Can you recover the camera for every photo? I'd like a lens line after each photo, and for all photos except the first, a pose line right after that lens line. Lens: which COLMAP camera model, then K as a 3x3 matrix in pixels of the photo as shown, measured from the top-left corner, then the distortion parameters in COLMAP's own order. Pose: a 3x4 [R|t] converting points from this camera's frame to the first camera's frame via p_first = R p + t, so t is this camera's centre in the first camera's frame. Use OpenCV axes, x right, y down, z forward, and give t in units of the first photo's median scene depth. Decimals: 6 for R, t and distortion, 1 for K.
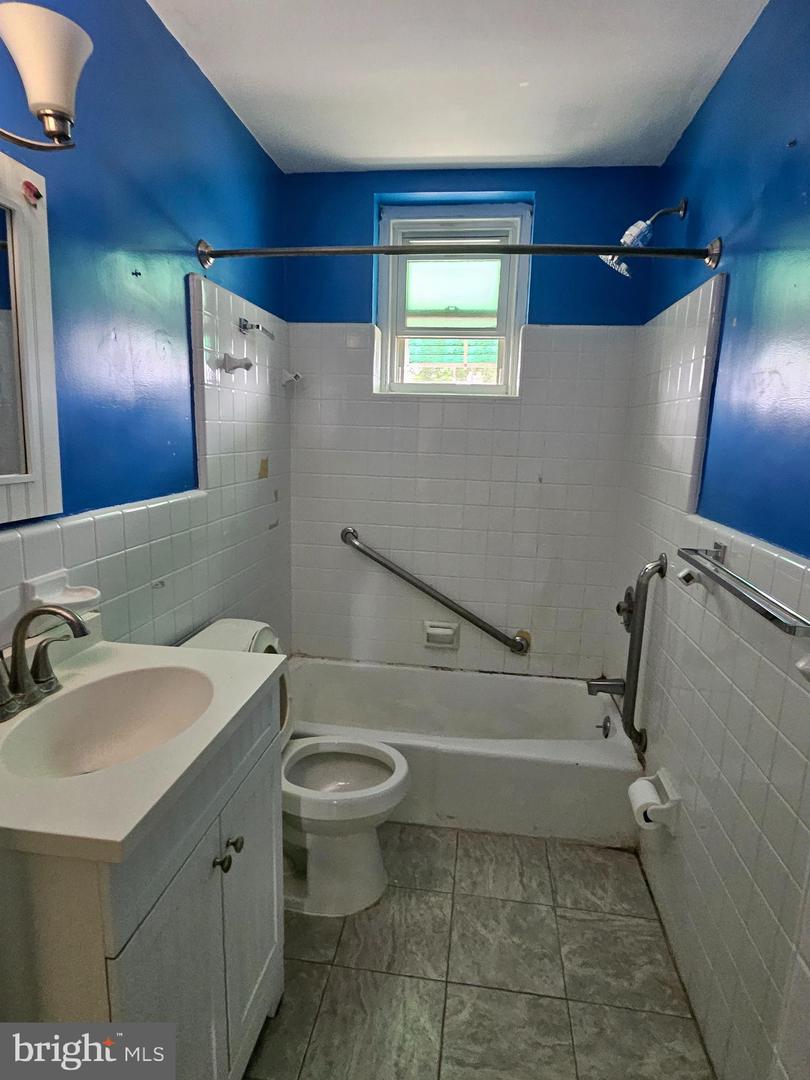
lens RADIAL K [[601.0, 0, 406.0], [0, 601.0, 539.9], [0, 0, 1]] dist [-0.005939, -0.004373]
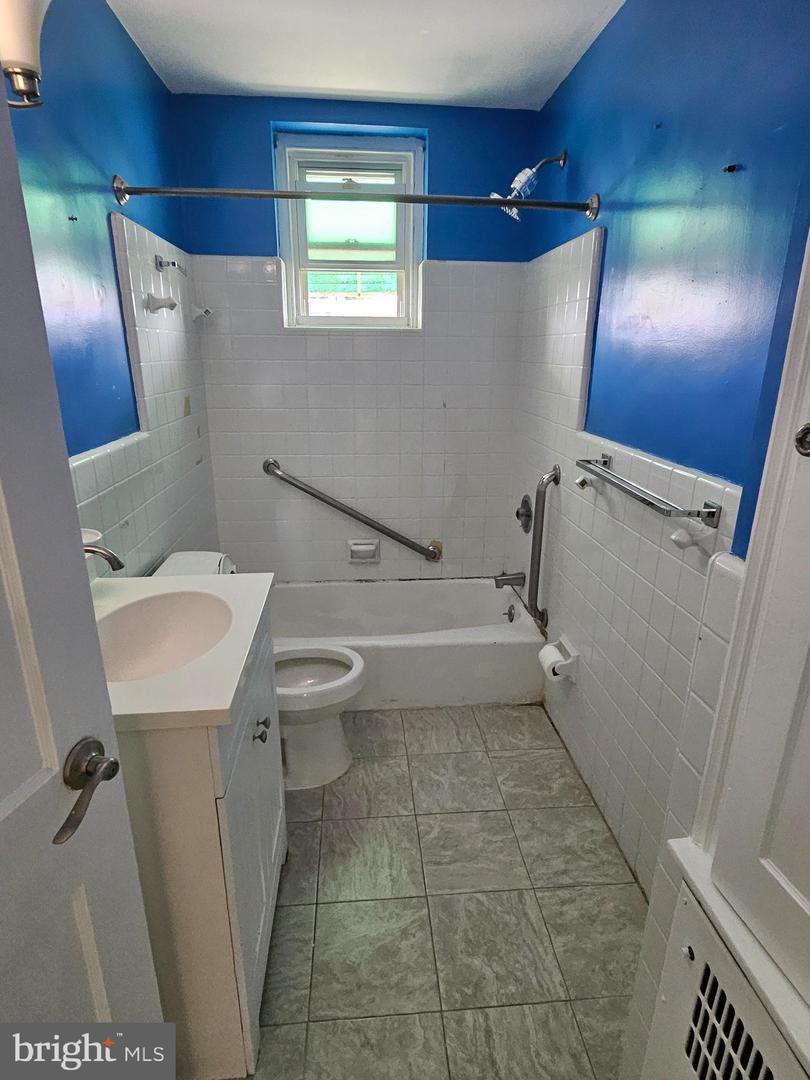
lens RADIAL K [[601.0, 0, 404.6], [0, 601.0, 540.6], [0, 0, 1]] dist [-0.005939, -0.004373]
pose [[0.975190, -0.088520, 0.202902, -0.123574], [0.061836, 0.989012, 0.134278, -0.007602], [-0.212559, -0.118400, 0.969948, -0.123006]]
